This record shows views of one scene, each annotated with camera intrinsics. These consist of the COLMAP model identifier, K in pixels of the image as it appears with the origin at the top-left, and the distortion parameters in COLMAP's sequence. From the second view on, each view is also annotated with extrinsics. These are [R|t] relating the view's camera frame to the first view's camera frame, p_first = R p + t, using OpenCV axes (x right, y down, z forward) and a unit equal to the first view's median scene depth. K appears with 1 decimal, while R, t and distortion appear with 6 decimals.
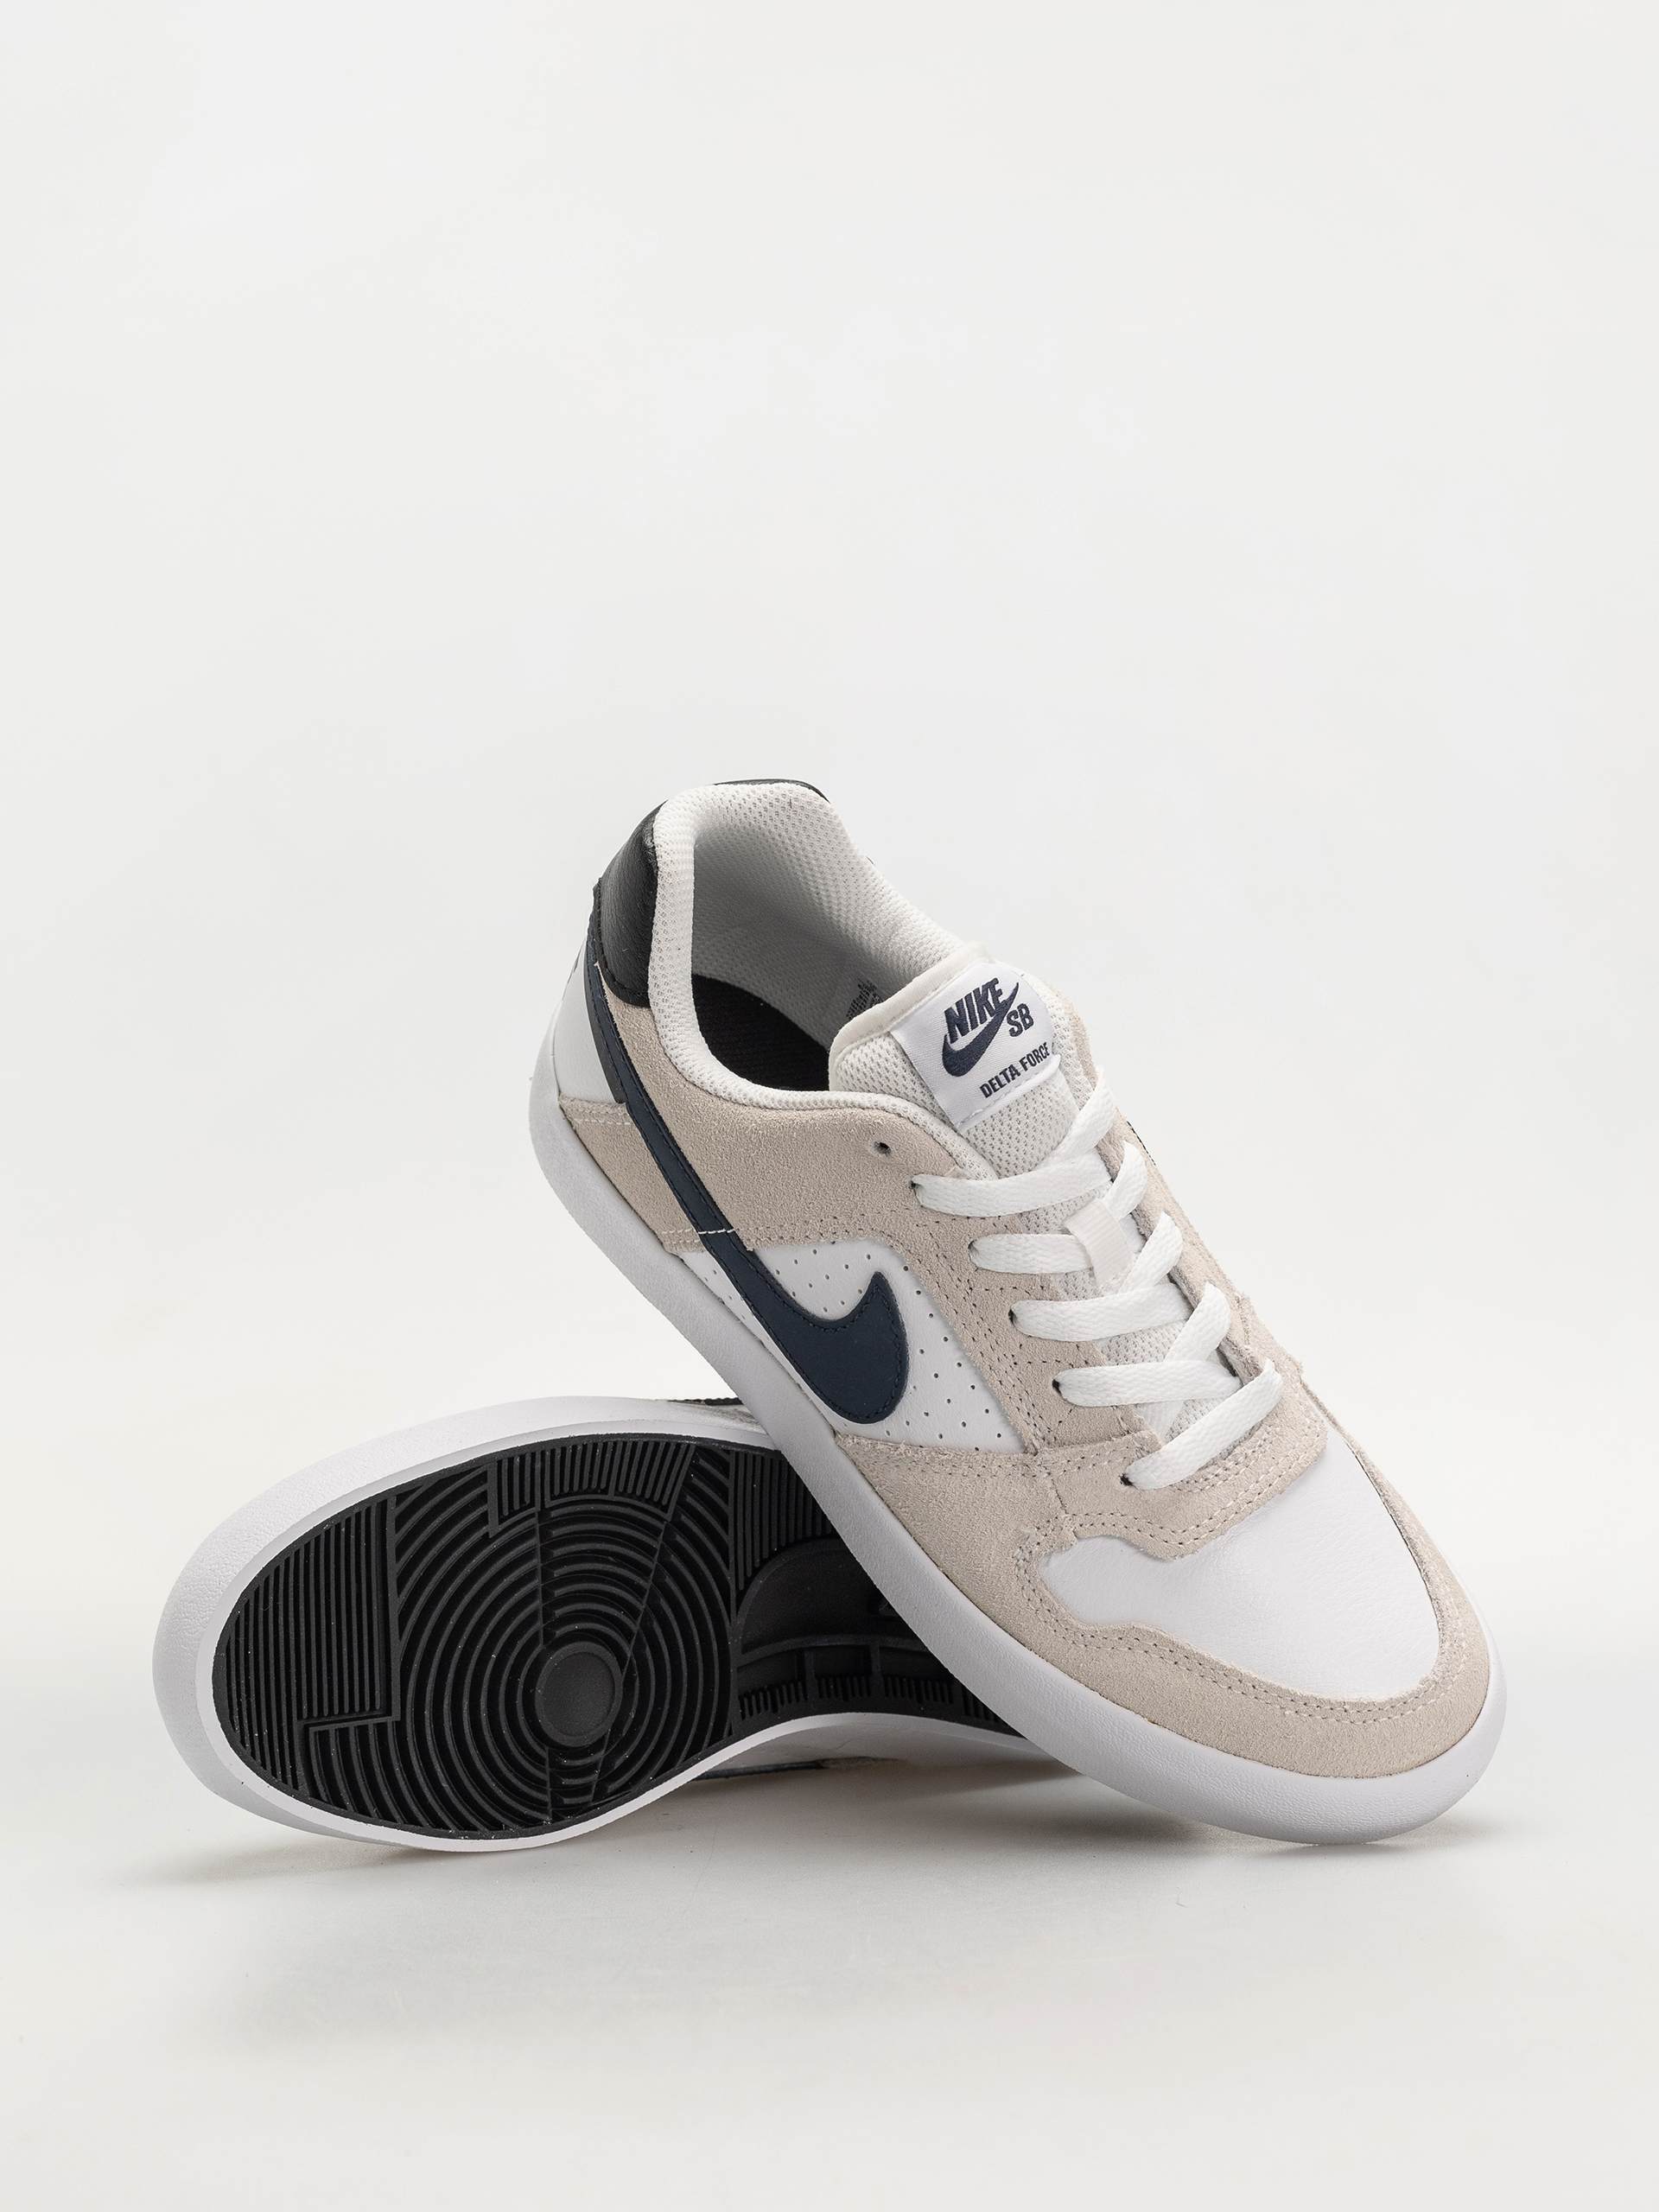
lens RADIAL K [[5260.1, 0, 829.5], [0, 5260.1, 1104.7], [0, 0, 1]] dist [-0.153879, 0.000000]
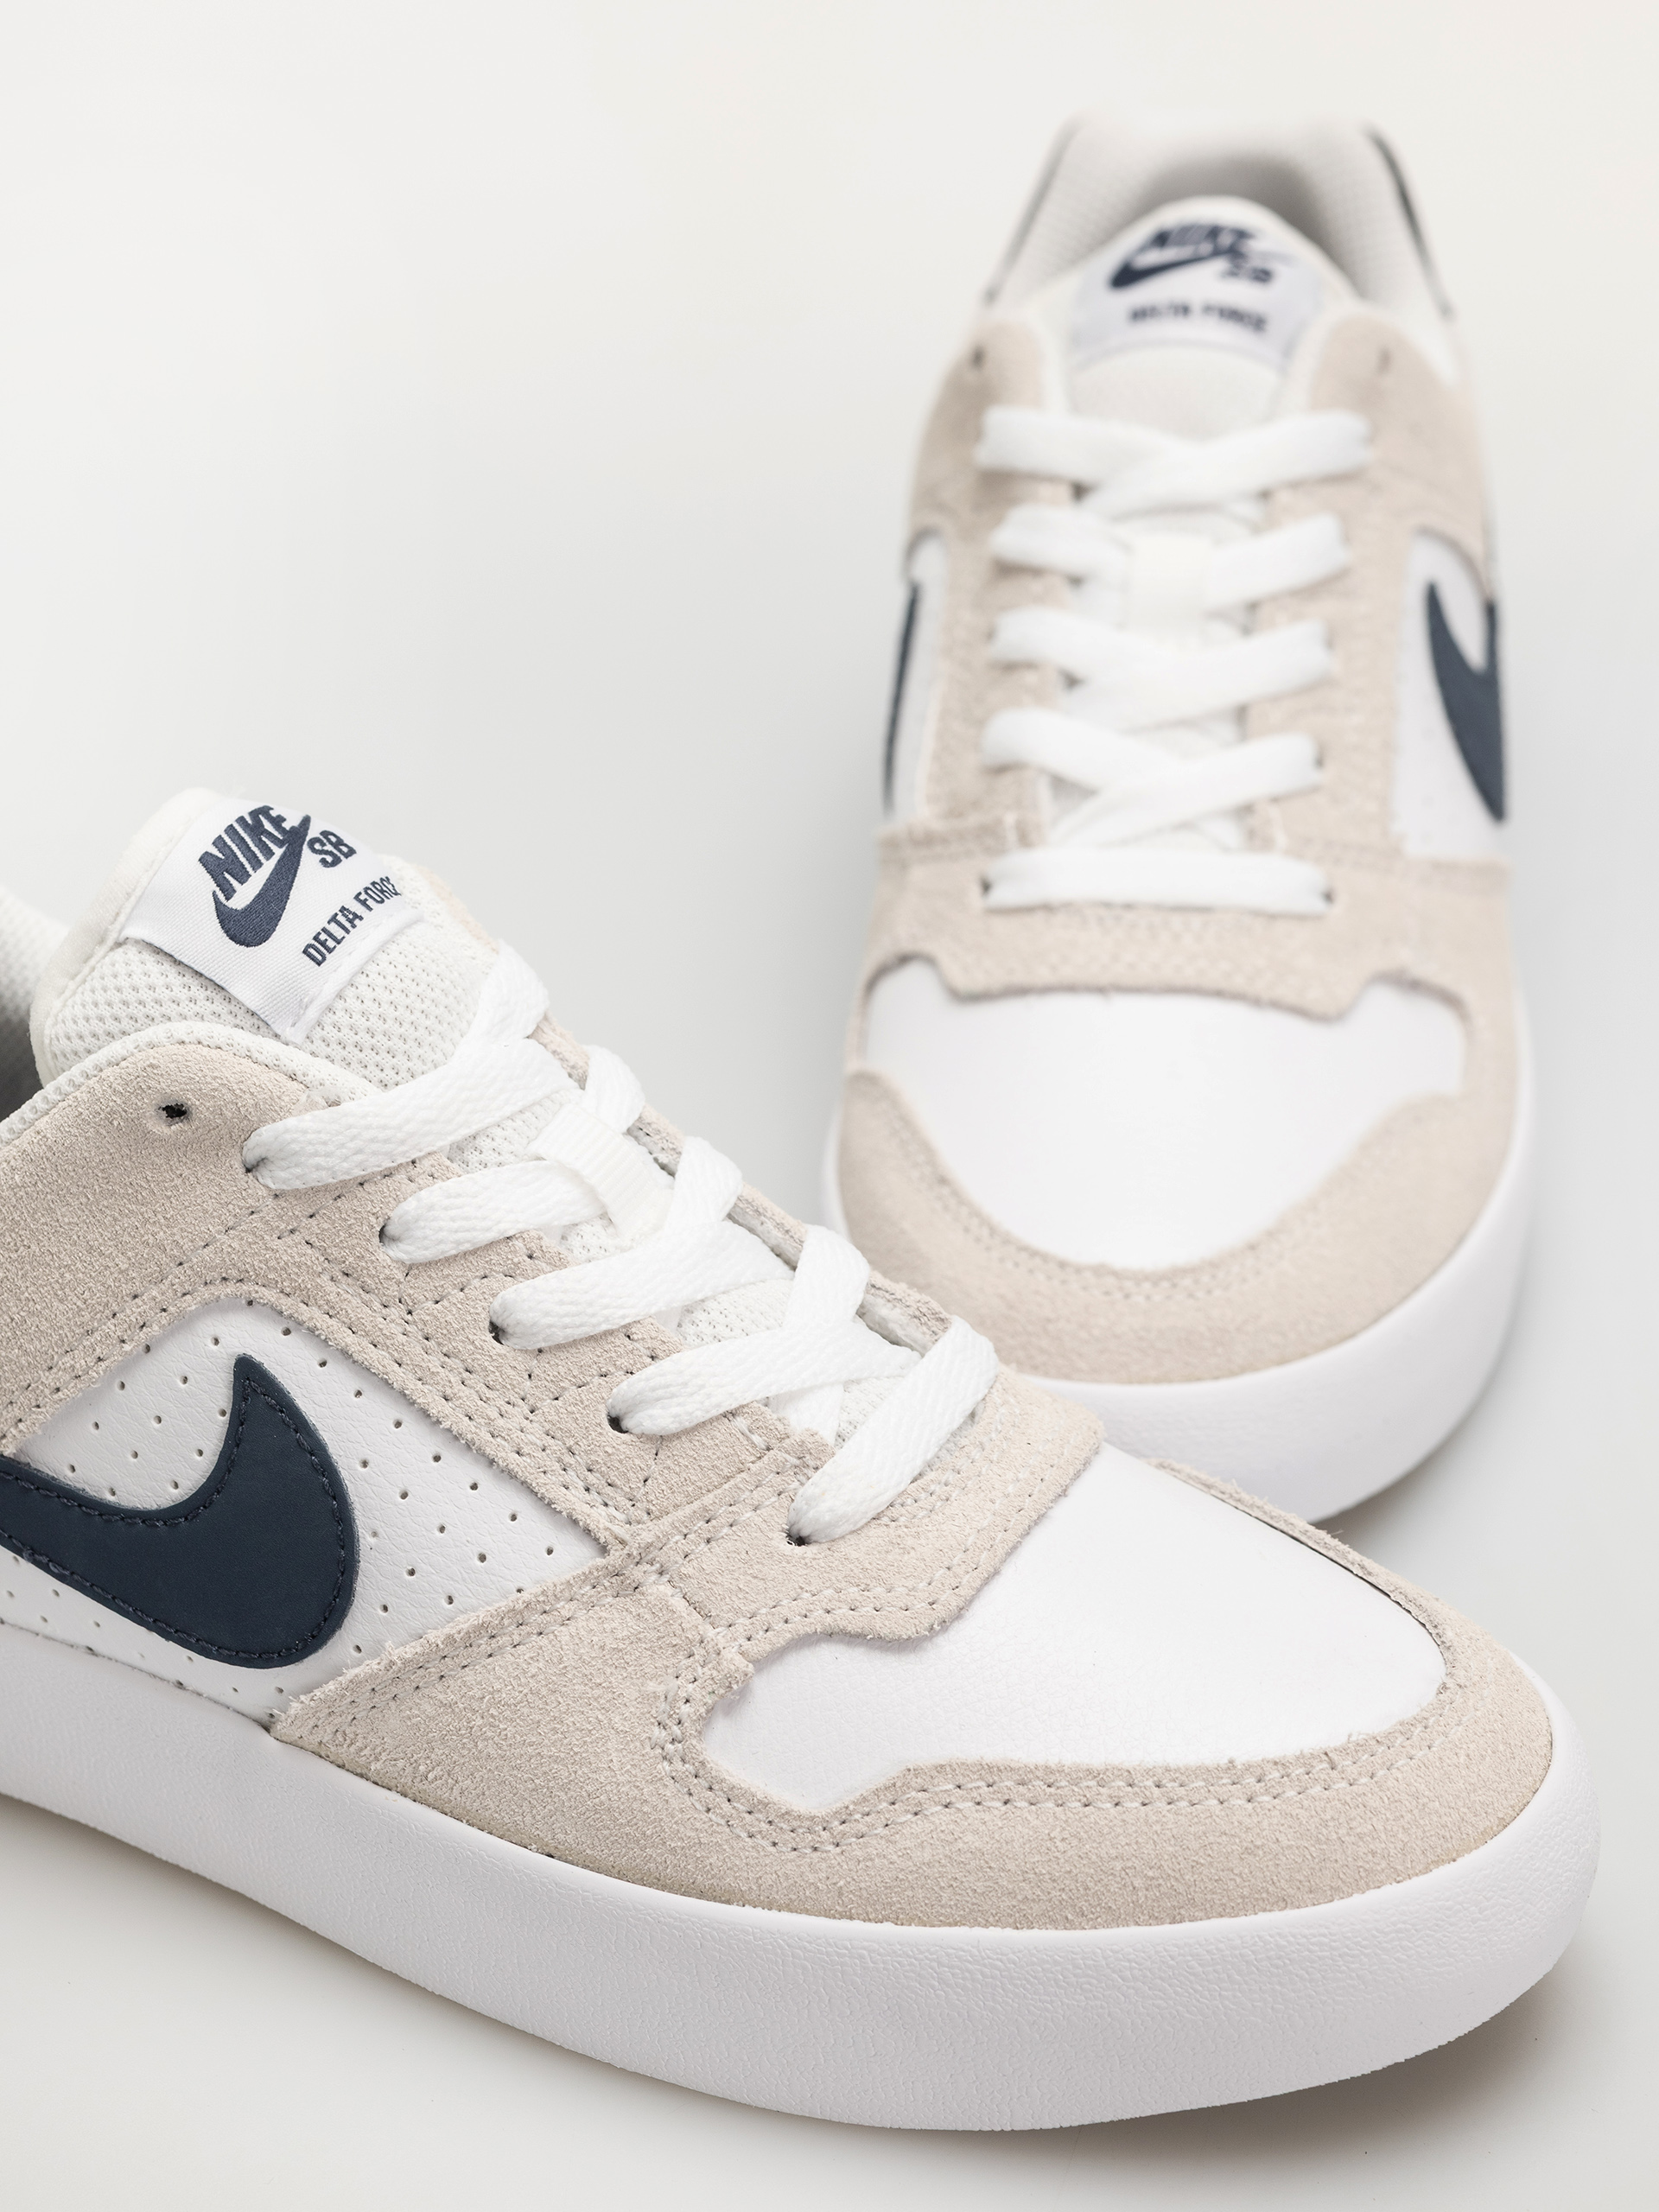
lens RADIAL K [[5260.1, 0, 829.8], [0, 5260.1, 1106.1], [0, 0, 1]] dist [-0.153879, 0.000000]
pose [[0.927311, -0.306300, 0.215116, -0.044301], [0.361467, 0.882015, -0.302308, 0.199382], [-0.097138, 0.358091, 0.928620, 0.479121]]
